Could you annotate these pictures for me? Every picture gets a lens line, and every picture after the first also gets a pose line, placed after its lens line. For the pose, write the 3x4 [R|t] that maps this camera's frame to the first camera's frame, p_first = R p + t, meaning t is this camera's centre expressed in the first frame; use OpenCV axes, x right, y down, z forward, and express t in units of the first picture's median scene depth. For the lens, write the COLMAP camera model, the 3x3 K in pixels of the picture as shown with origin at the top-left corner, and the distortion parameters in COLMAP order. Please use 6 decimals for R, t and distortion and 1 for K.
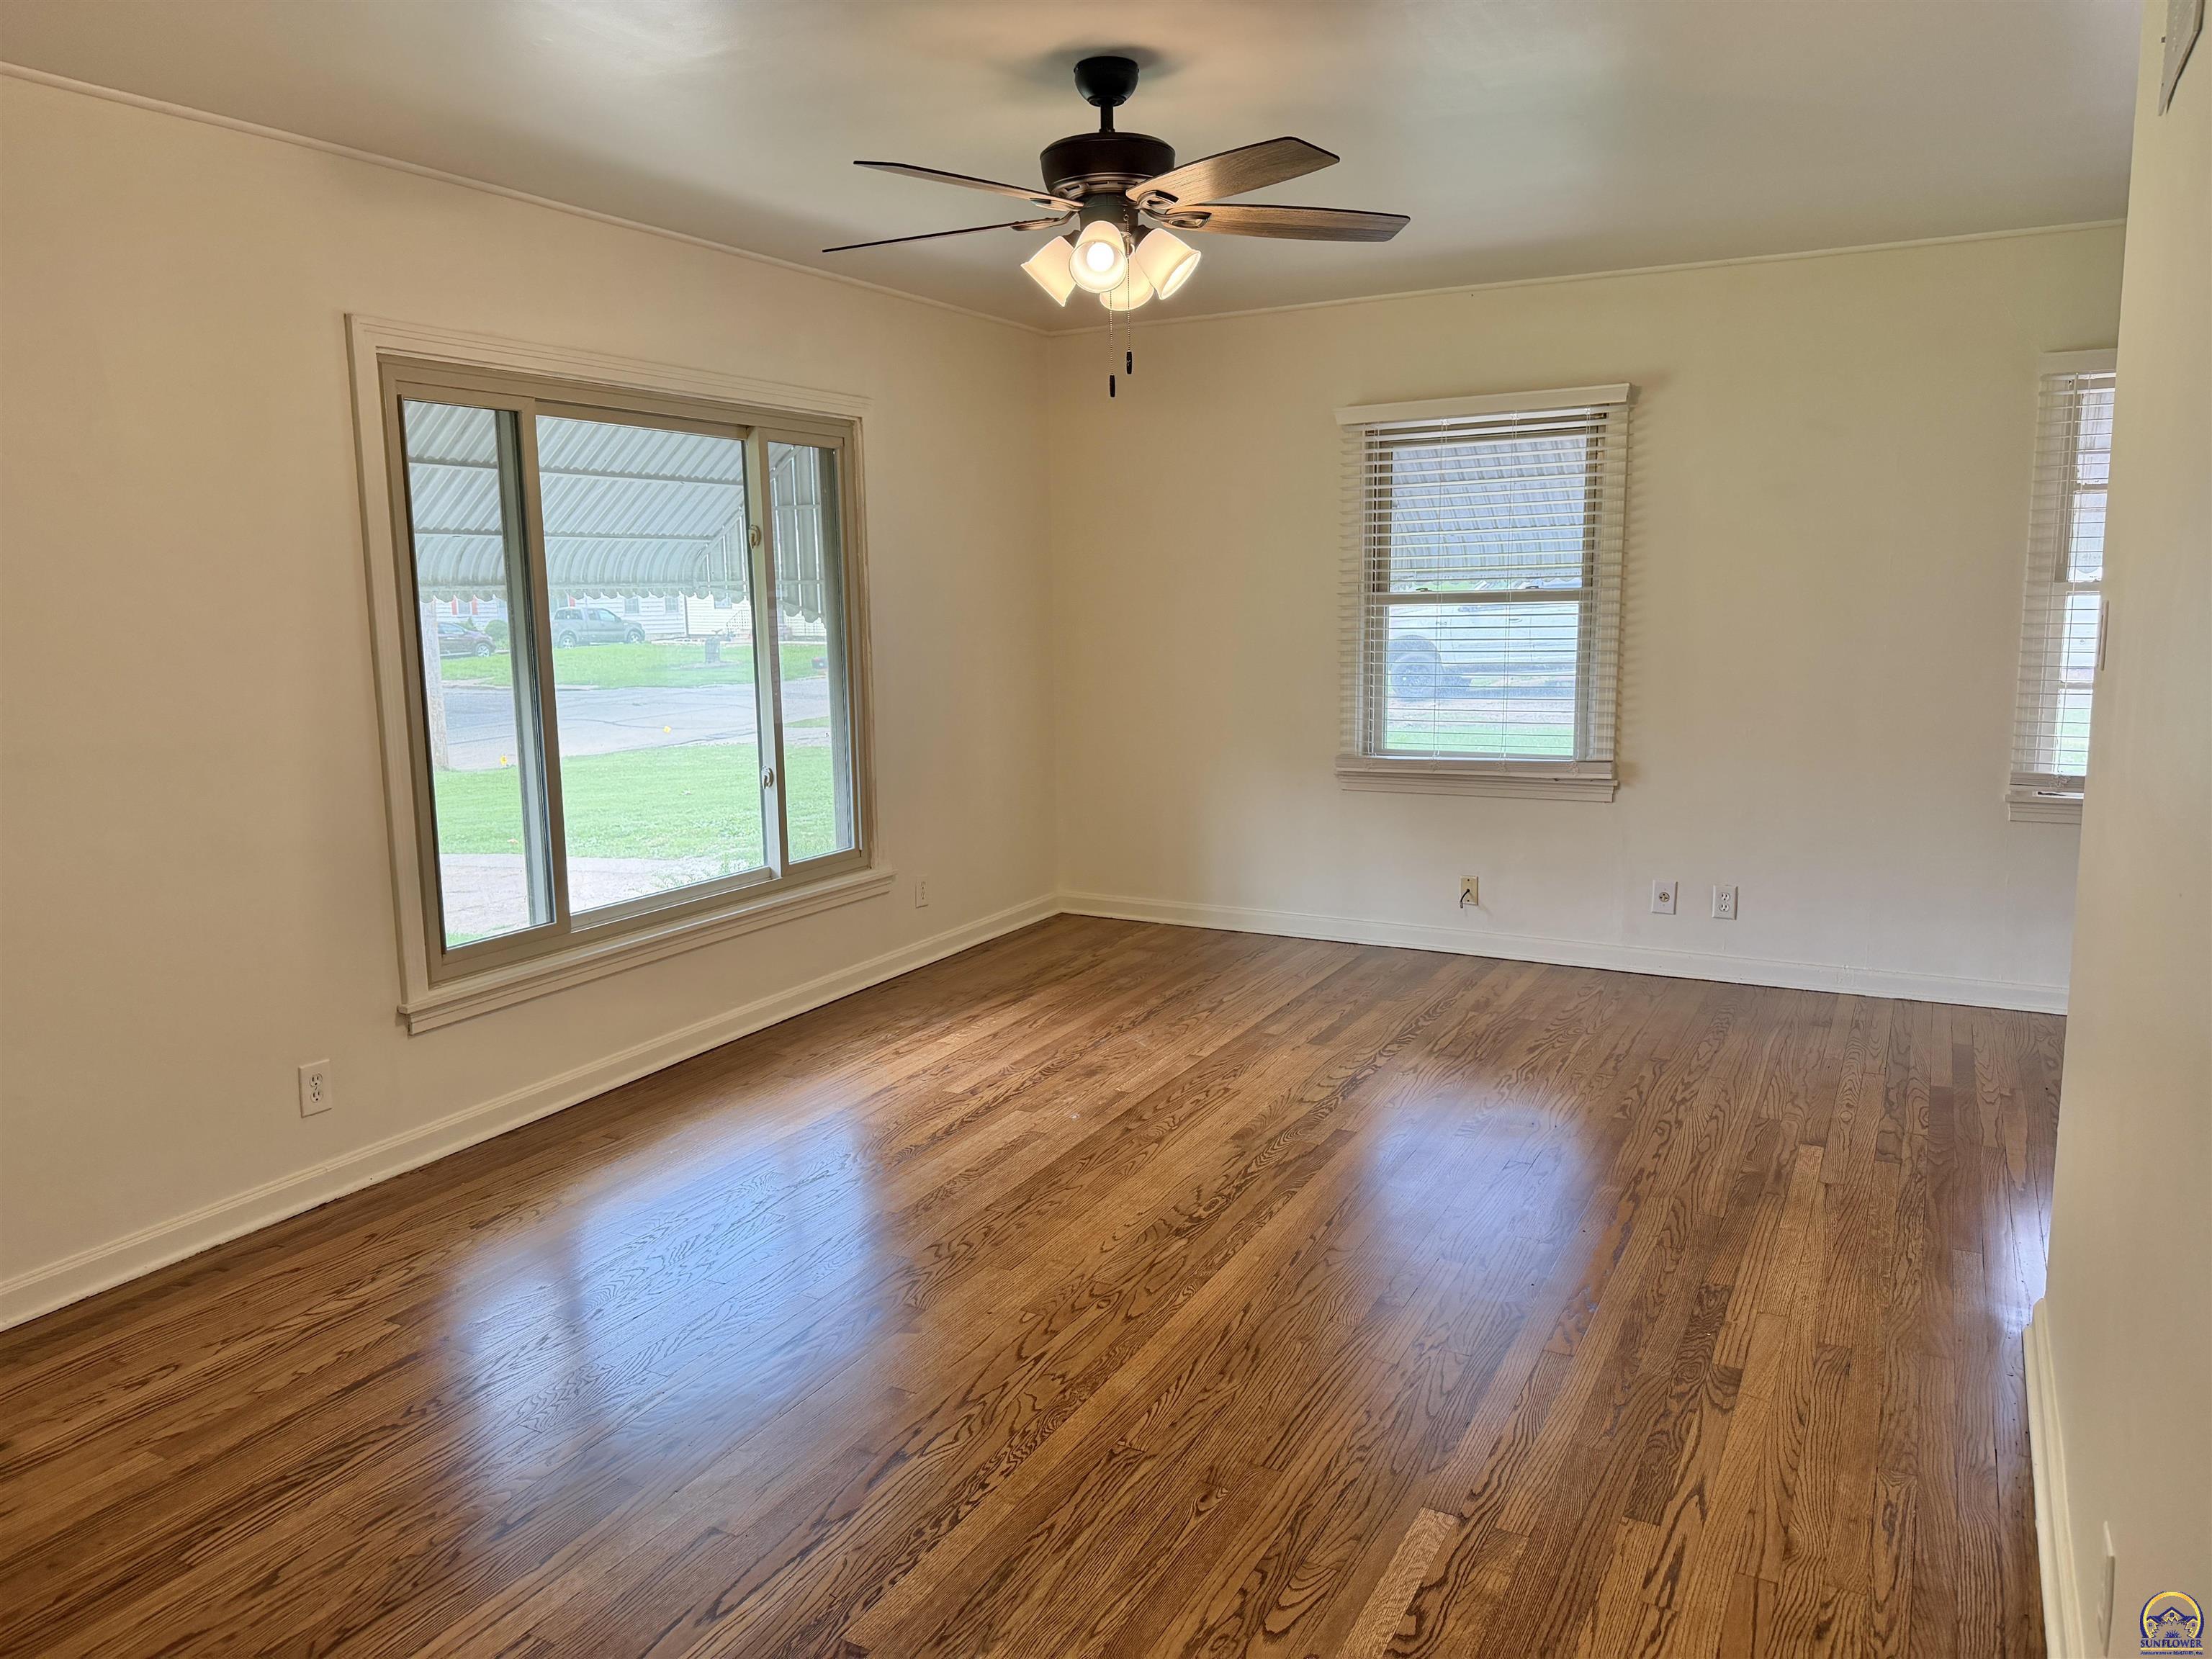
lens RADIAL K [[1547.4, 0, 1098.0], [0, 1547.4, 819.9], [0, 0, 1]] dist [0.109290, -0.152005]
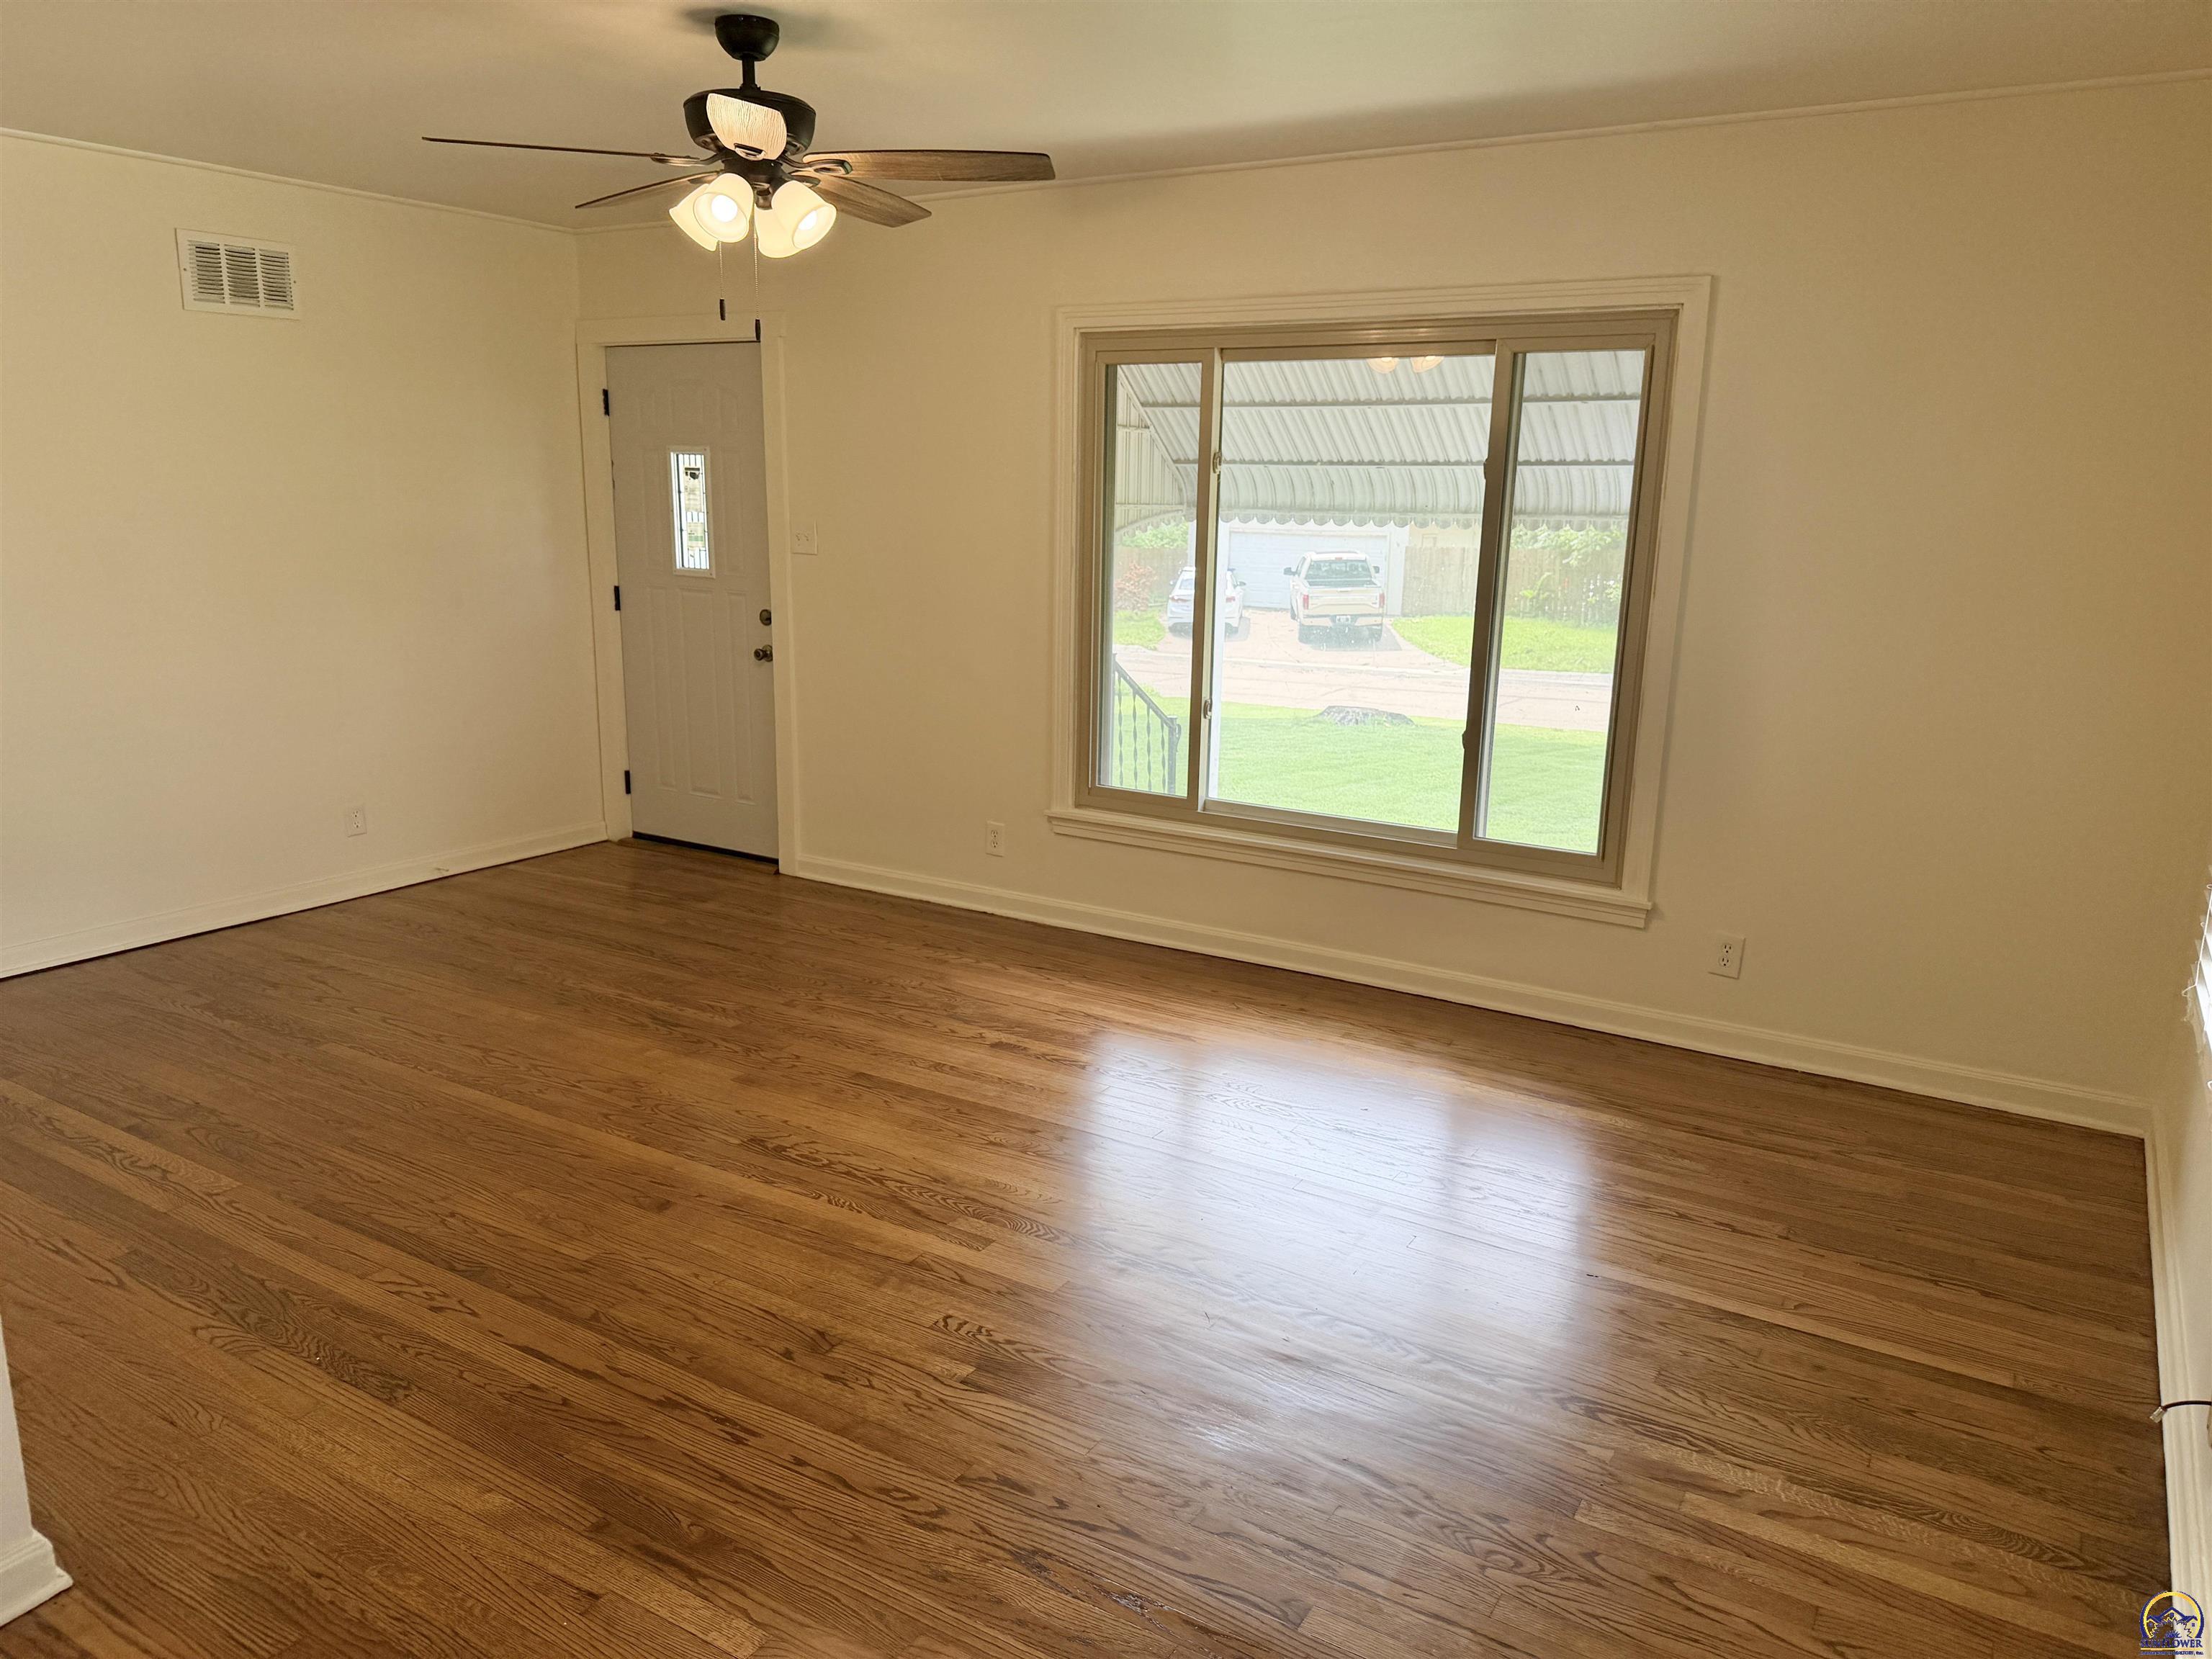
lens RADIAL K [[1558.7, 0, 1118.2], [0, 1558.7, 825.5], [0, 0, 1]] dist [0.112354, -0.175345]
pose [[-0.062045, 0.230393, -0.971118, 0.723844], [-0.167679, 0.956756, 0.237699, -0.166327], [0.983887, 0.177584, -0.020730, 0.866081]]
